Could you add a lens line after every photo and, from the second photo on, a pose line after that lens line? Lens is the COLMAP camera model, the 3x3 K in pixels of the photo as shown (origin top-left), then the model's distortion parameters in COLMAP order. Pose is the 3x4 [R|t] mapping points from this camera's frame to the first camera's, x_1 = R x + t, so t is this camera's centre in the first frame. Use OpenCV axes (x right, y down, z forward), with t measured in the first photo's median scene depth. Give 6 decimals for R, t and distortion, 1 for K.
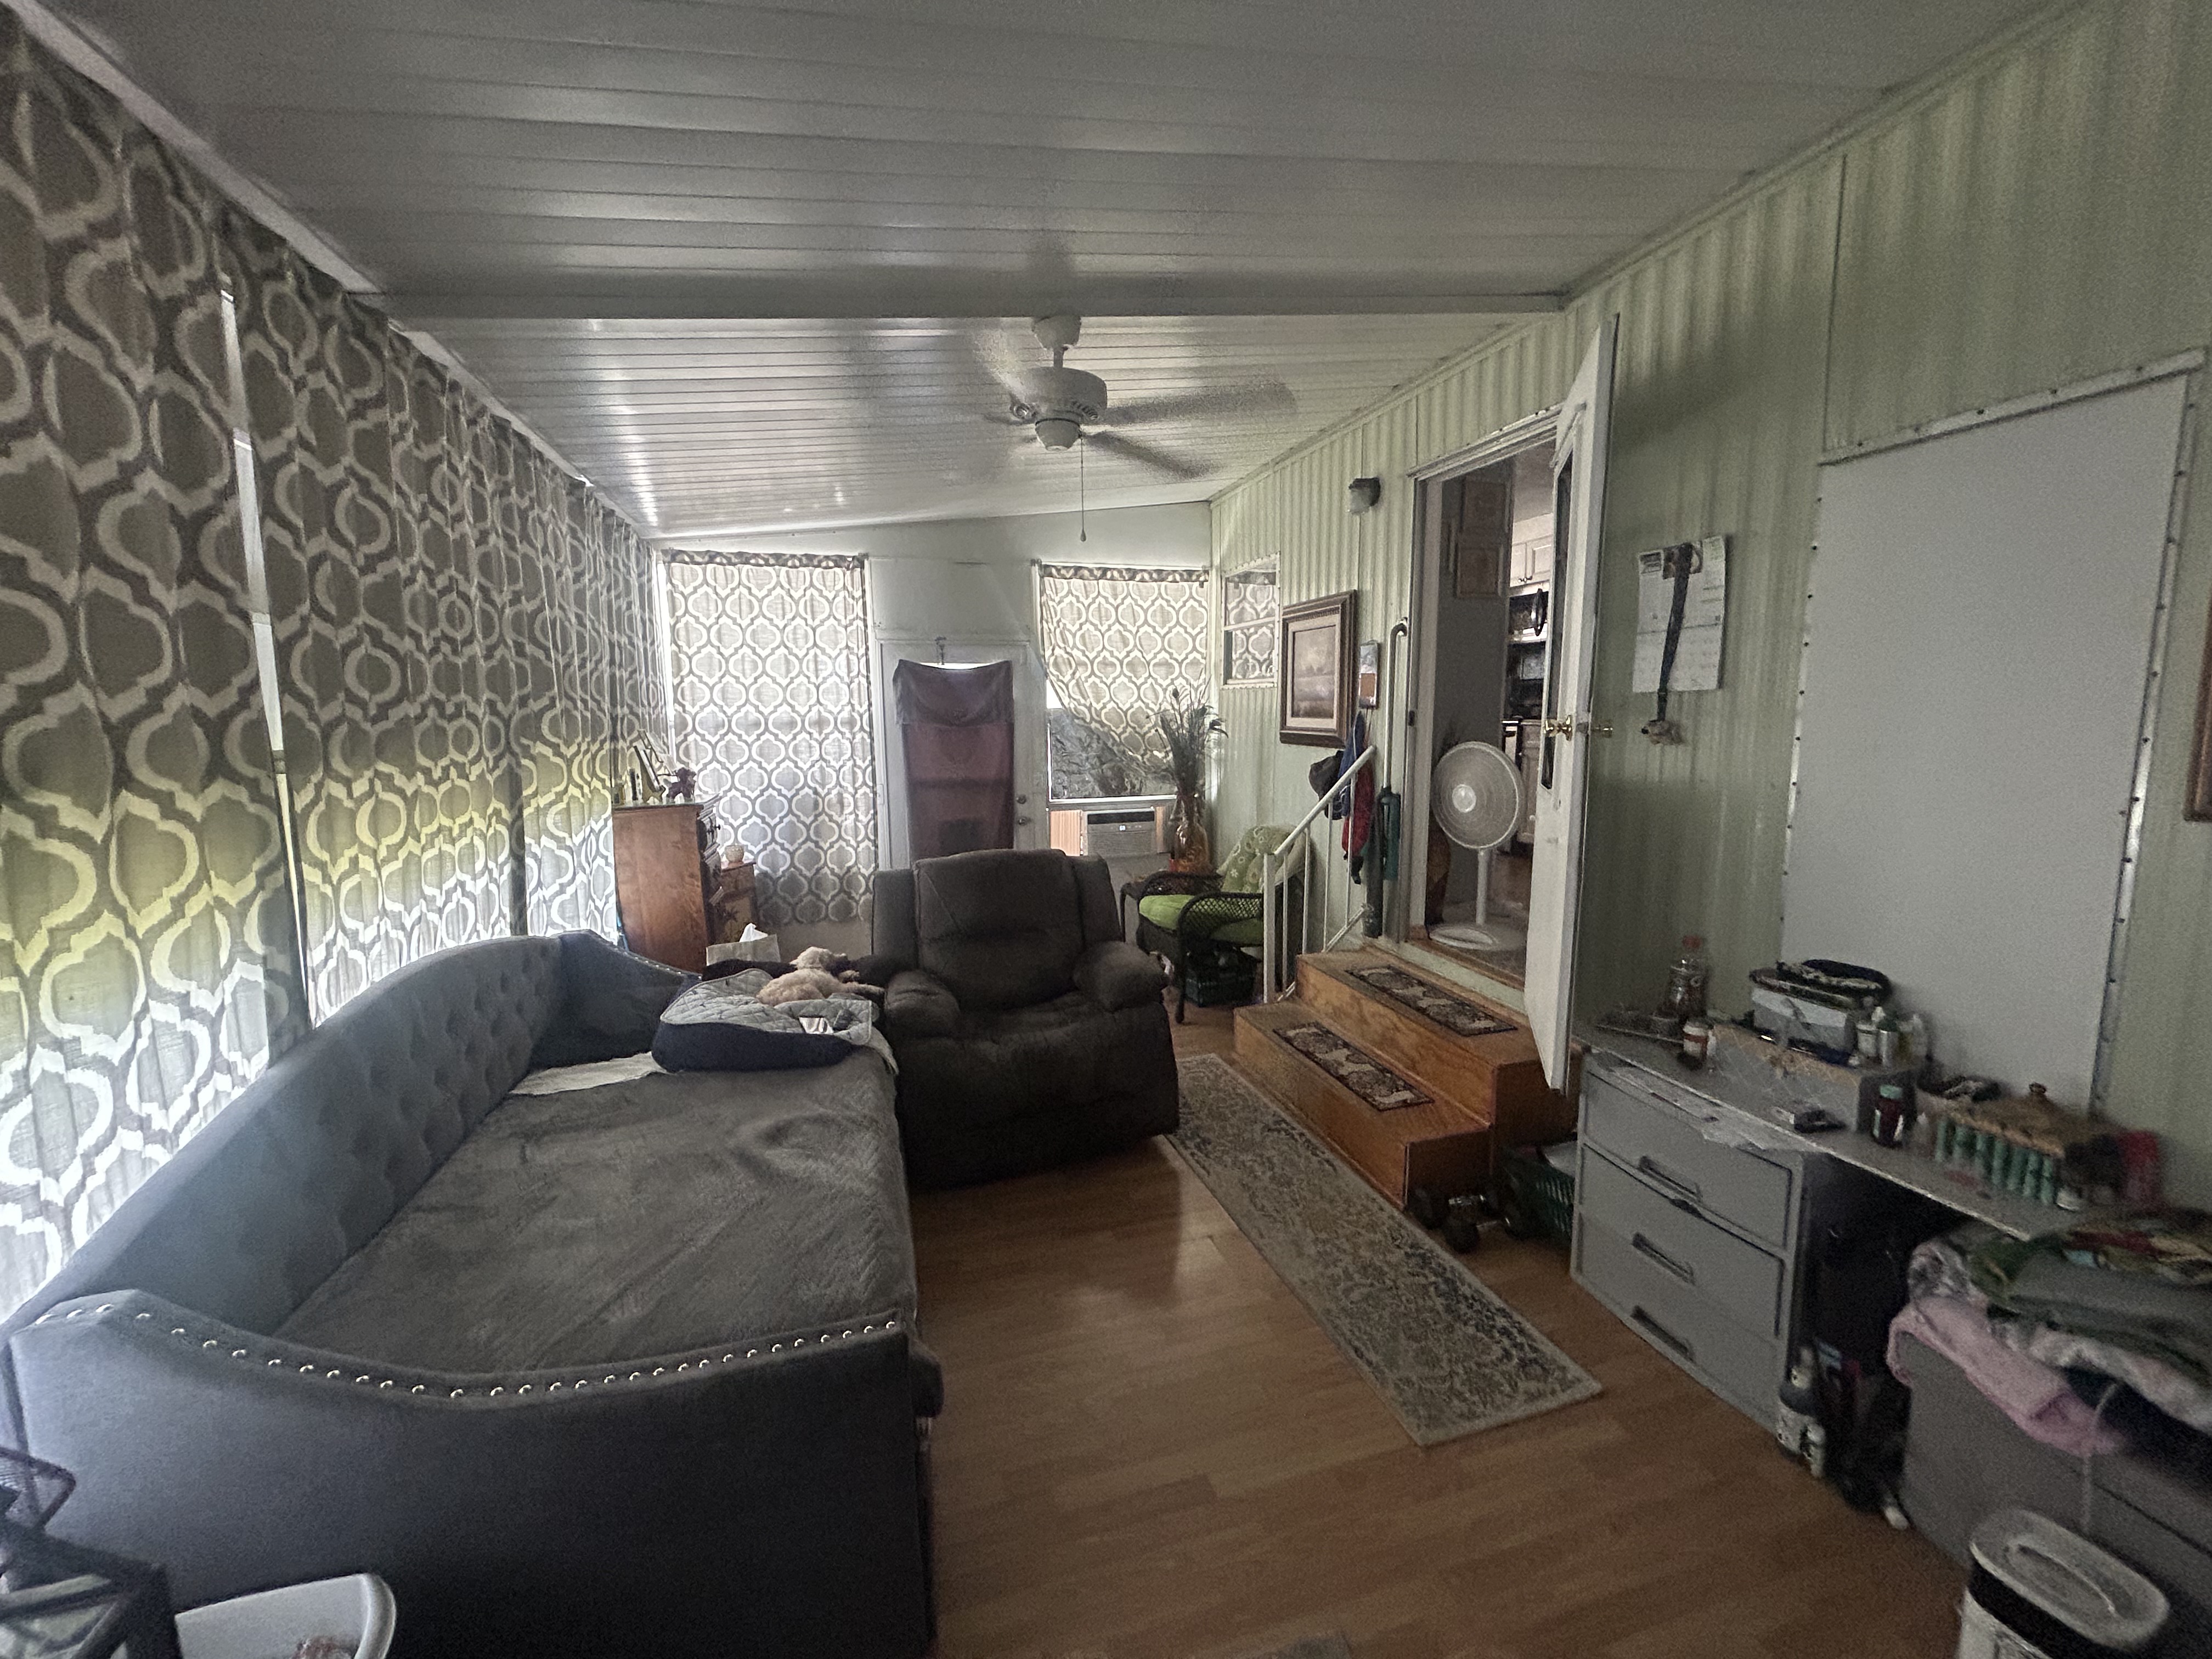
lens RADIAL K [[885.8, 0, 1106.0], [0, 885.8, 829.5], [0, 0, 1]] dist [0.000471, 0.000244]
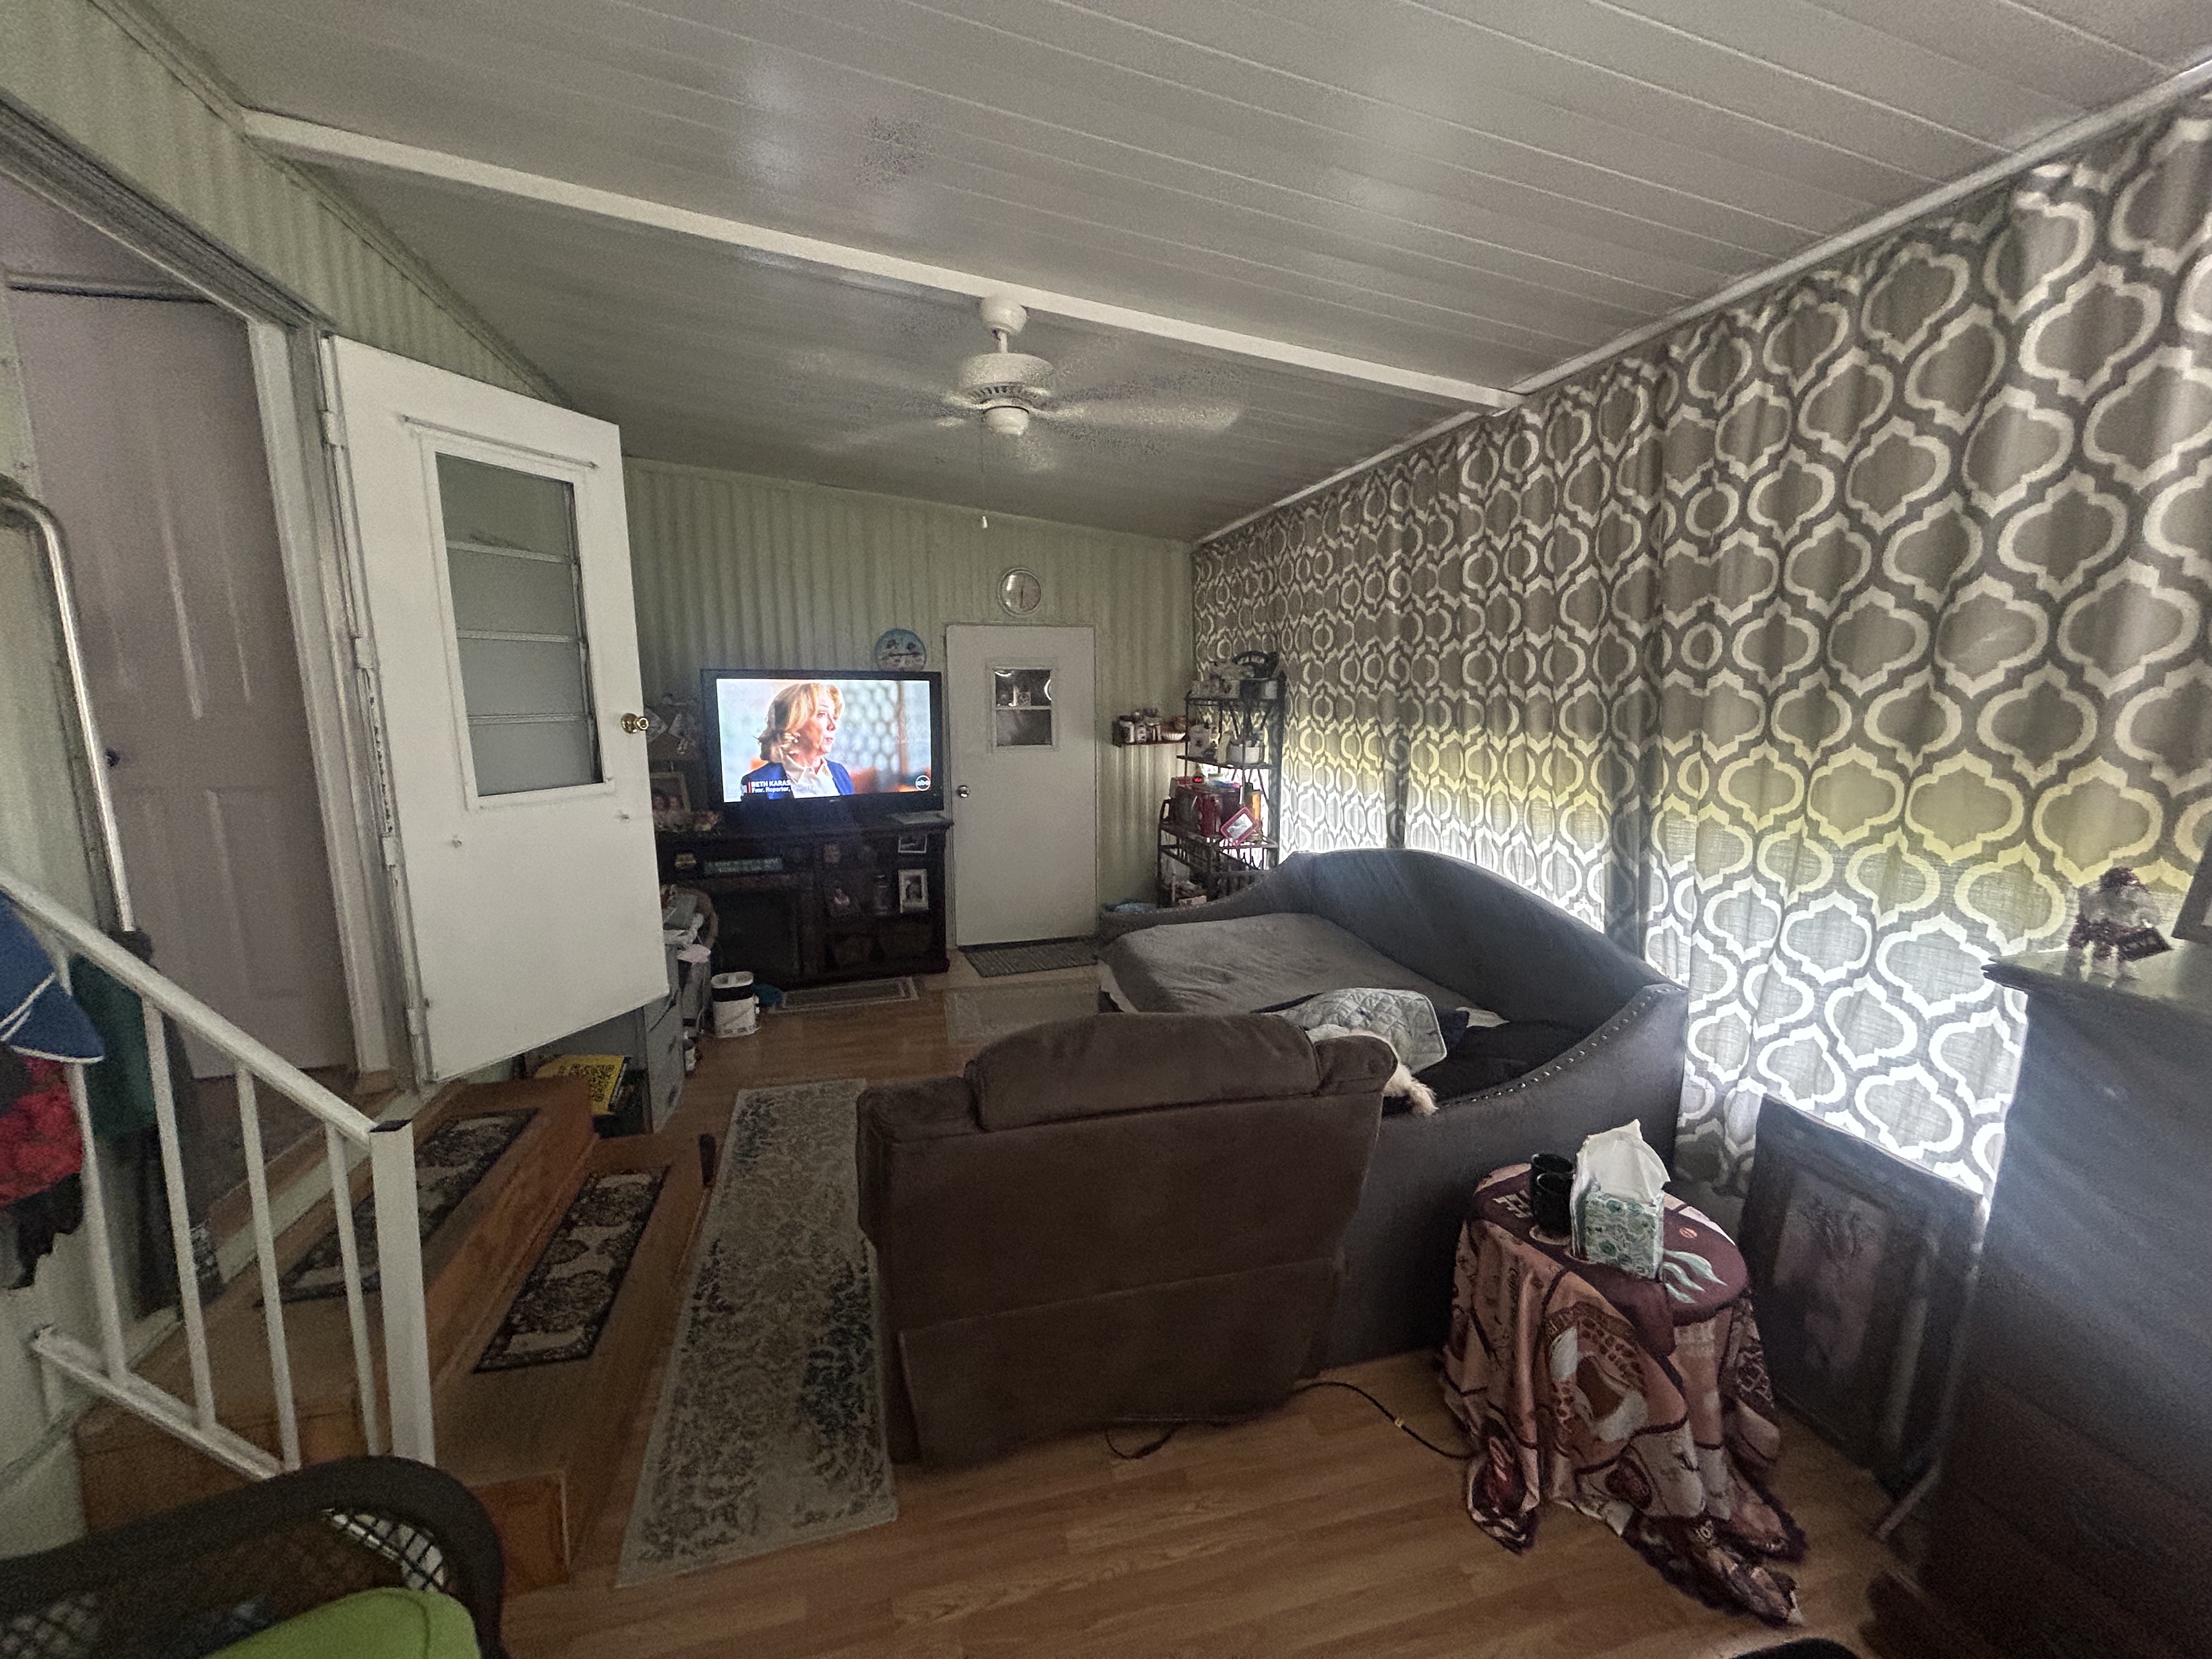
lens RADIAL K [[885.8, 0, 1106.0], [0, 885.8, 829.5], [0, 0, 1]] dist [0.000471, 0.000244]
pose [[-0.999686, 0.018129, 0.017309, -0.139014], [0.022198, 0.961037, 0.275527, -0.225126], [-0.011640, 0.275824, -0.961138, 1.661931]]
